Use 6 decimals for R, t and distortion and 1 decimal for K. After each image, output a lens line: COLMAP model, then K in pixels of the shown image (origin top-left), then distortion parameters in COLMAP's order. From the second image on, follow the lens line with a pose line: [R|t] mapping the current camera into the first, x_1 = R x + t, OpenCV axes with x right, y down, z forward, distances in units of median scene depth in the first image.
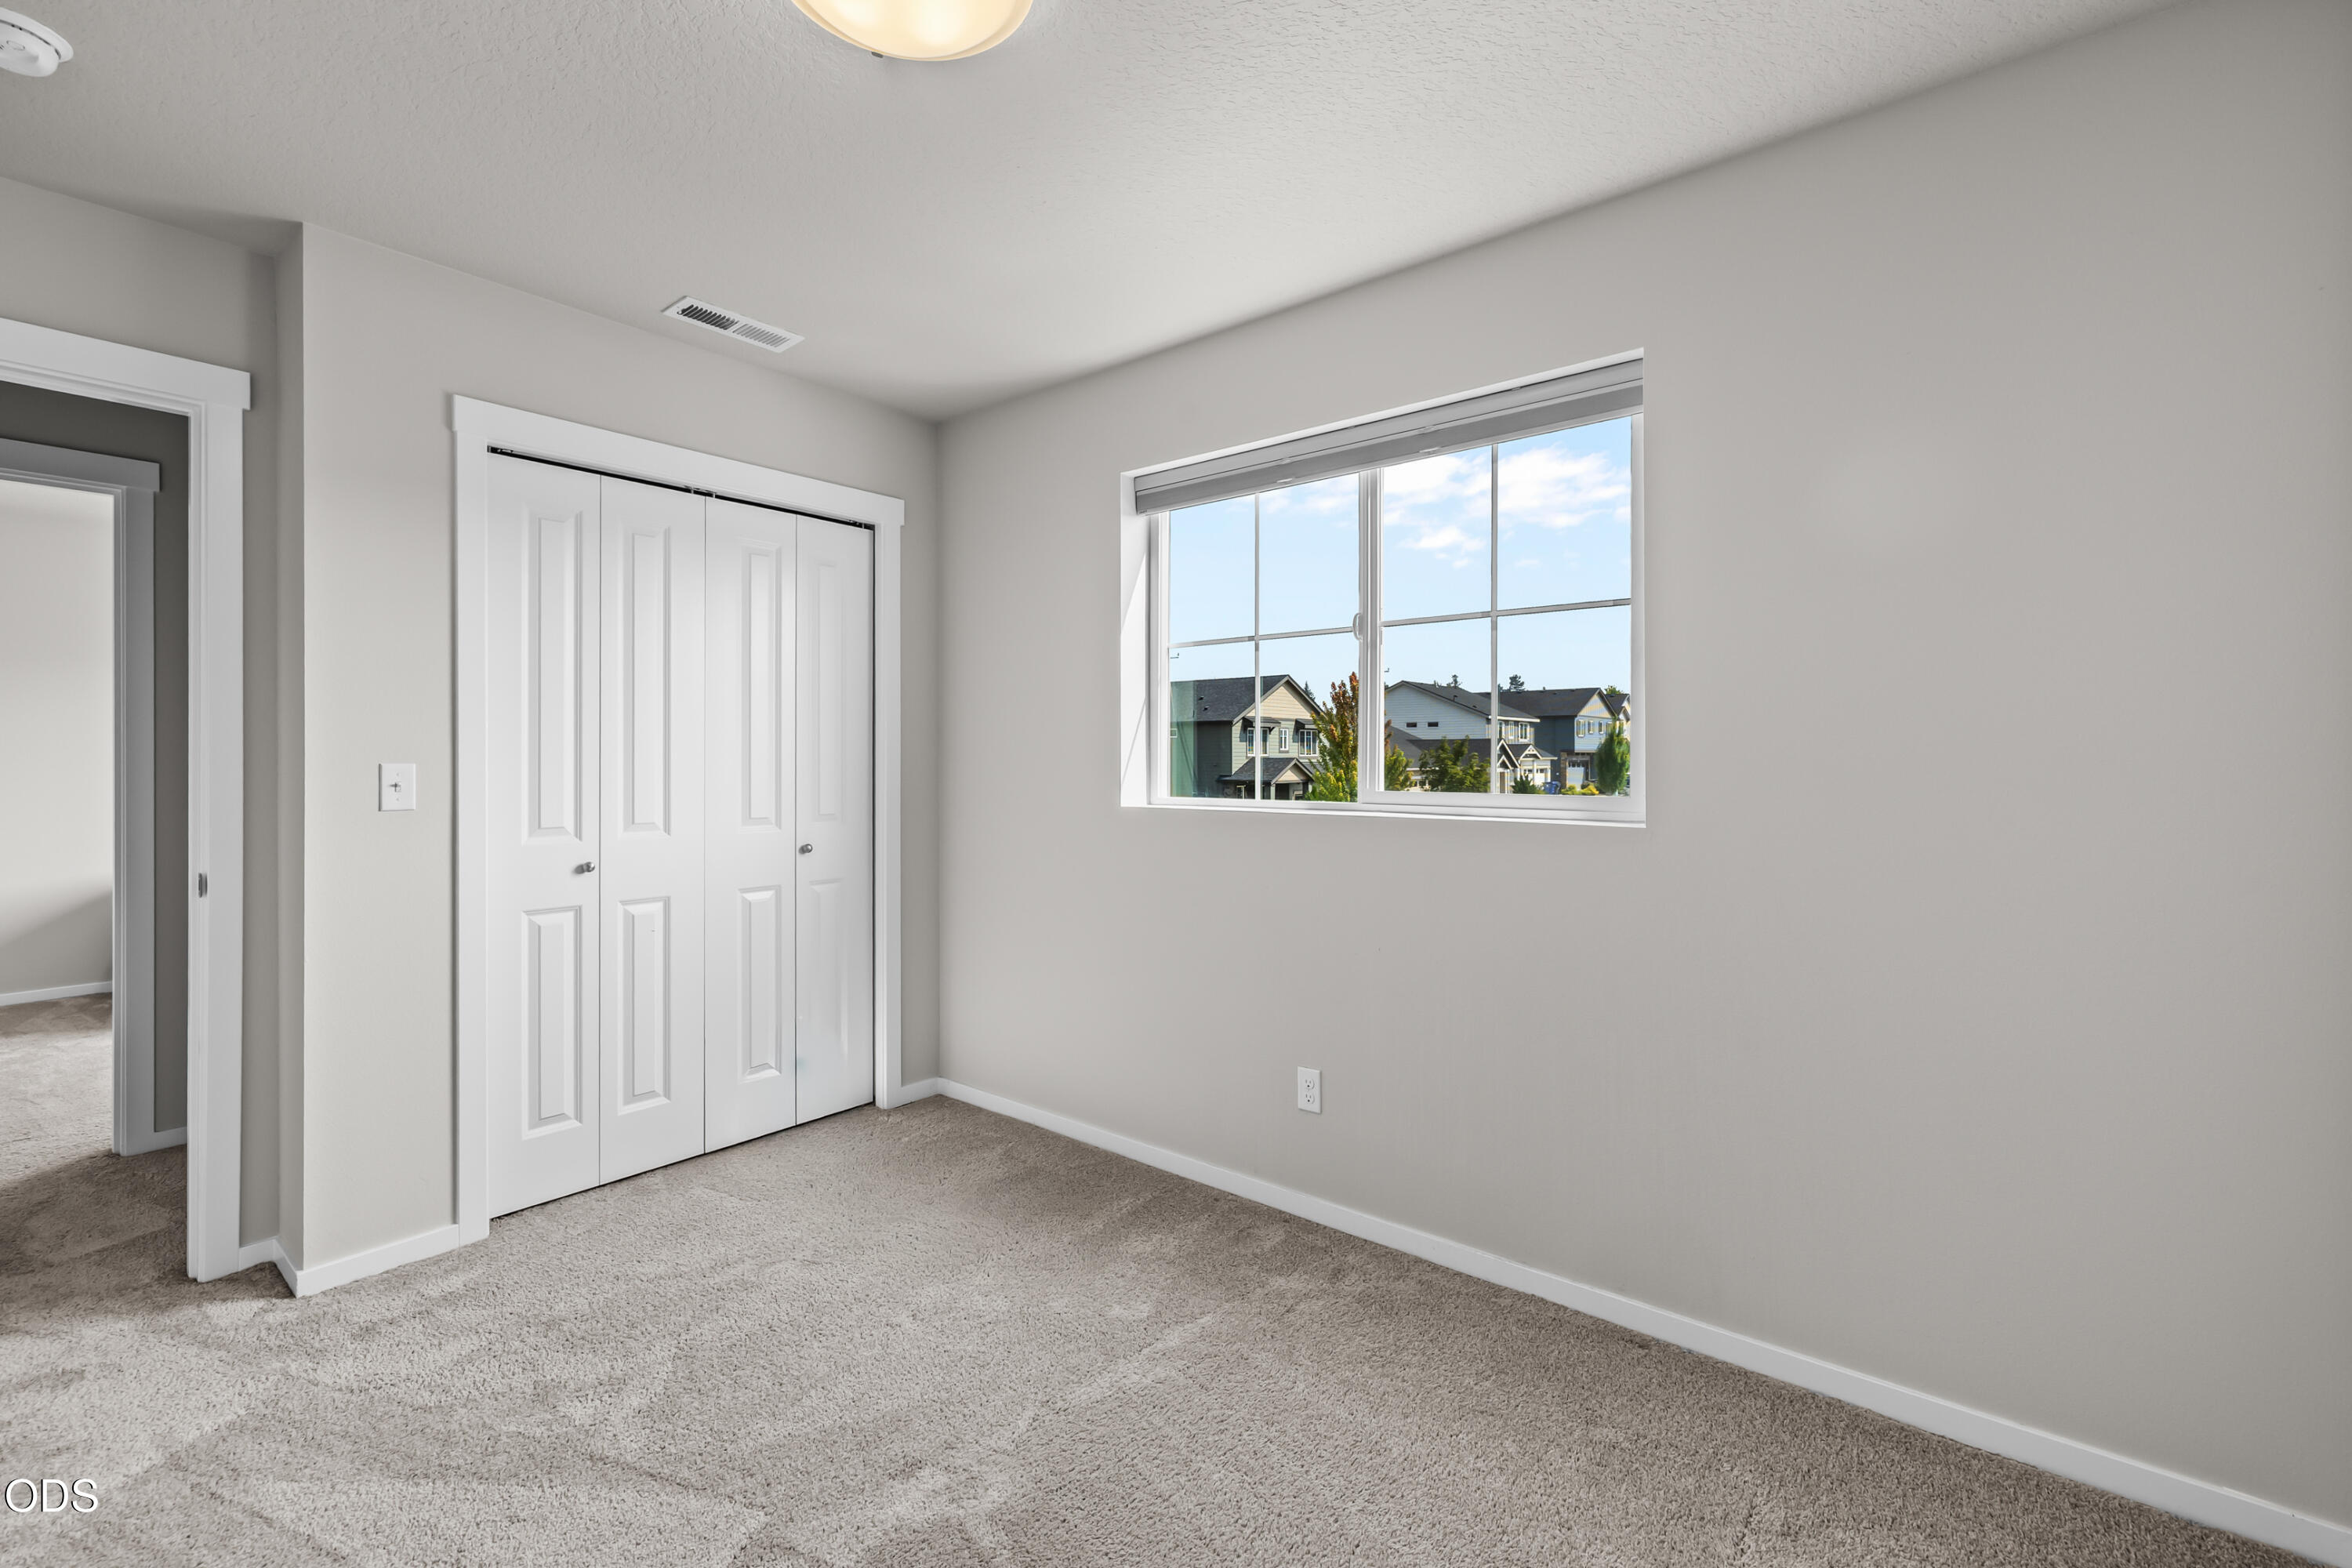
lens RADIAL K [[991.5, 0, 1159.0], [0, 991.5, 760.7], [0, 0, 1]] dist [-0.003981, 0.001366]
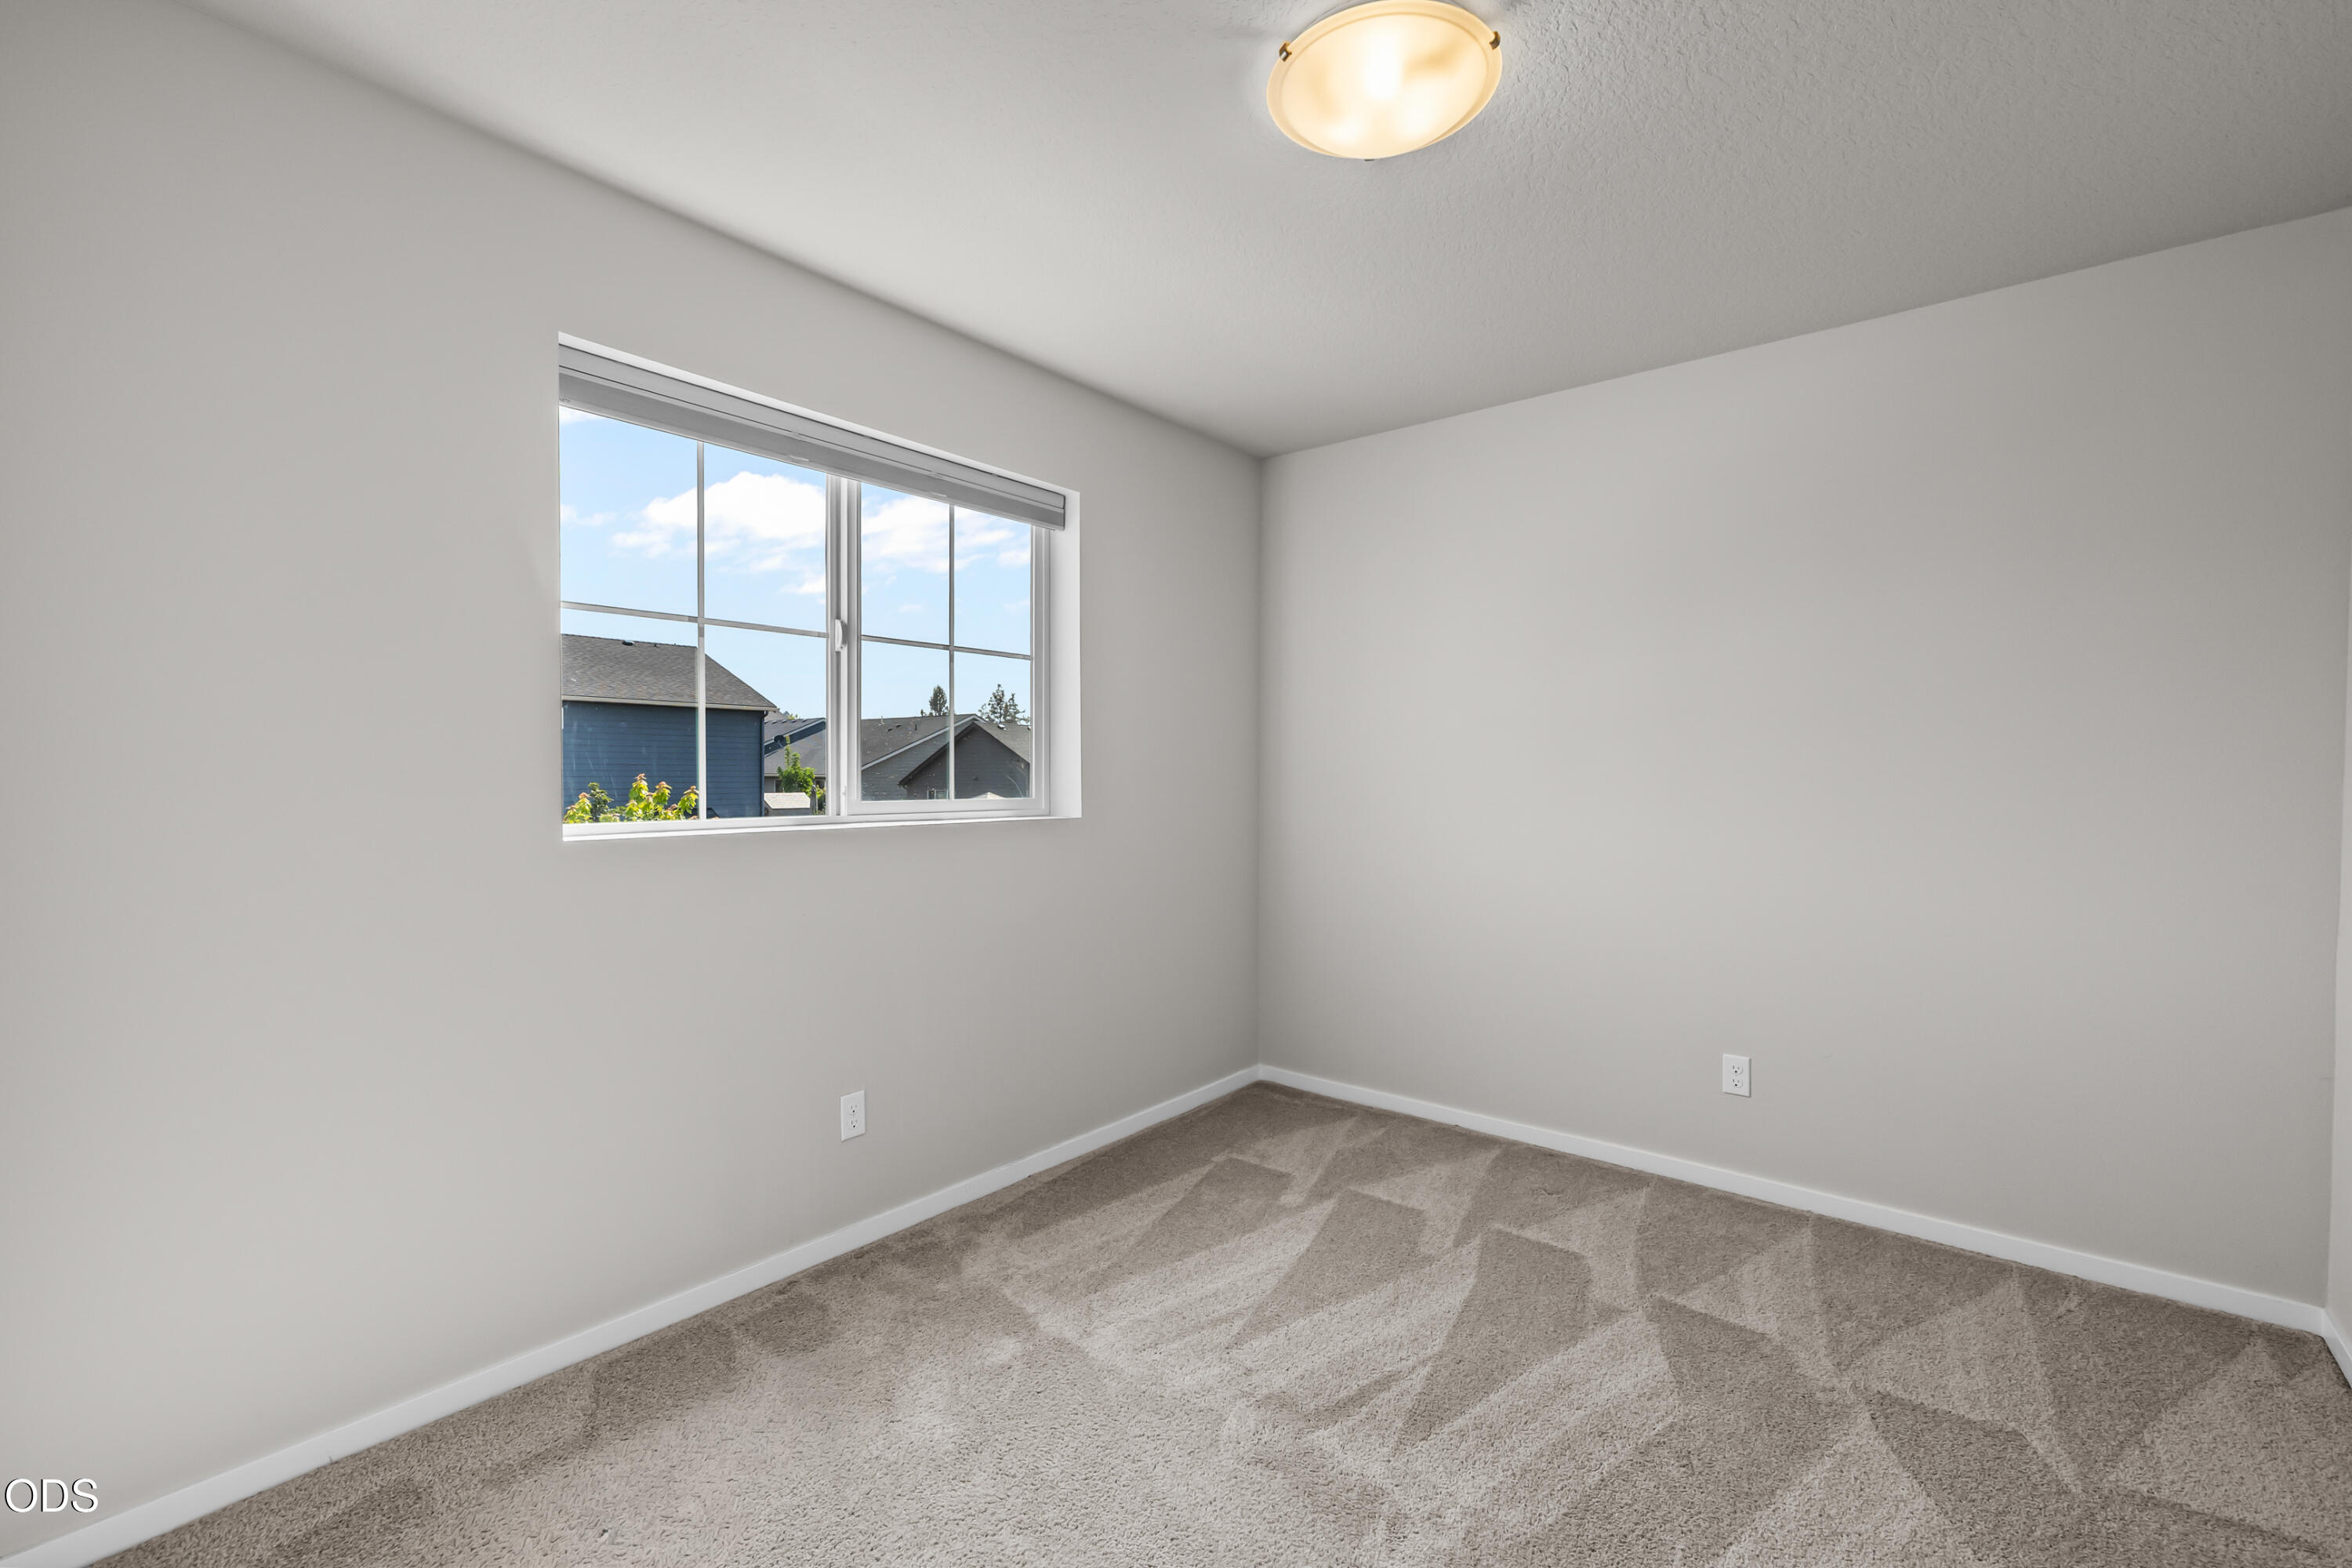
lens RADIAL K [[991.5, 0, 1168.8], [0, 991.5, 787.8], [0, 0, 1]] dist [-0.003981, 0.001366]
pose [[0.010712, -0.013408, 0.999853, -0.821335], [0.002352, 0.999908, 0.013383, 0.003847], [-0.999940, 0.002208, 0.010743, 0.703497]]
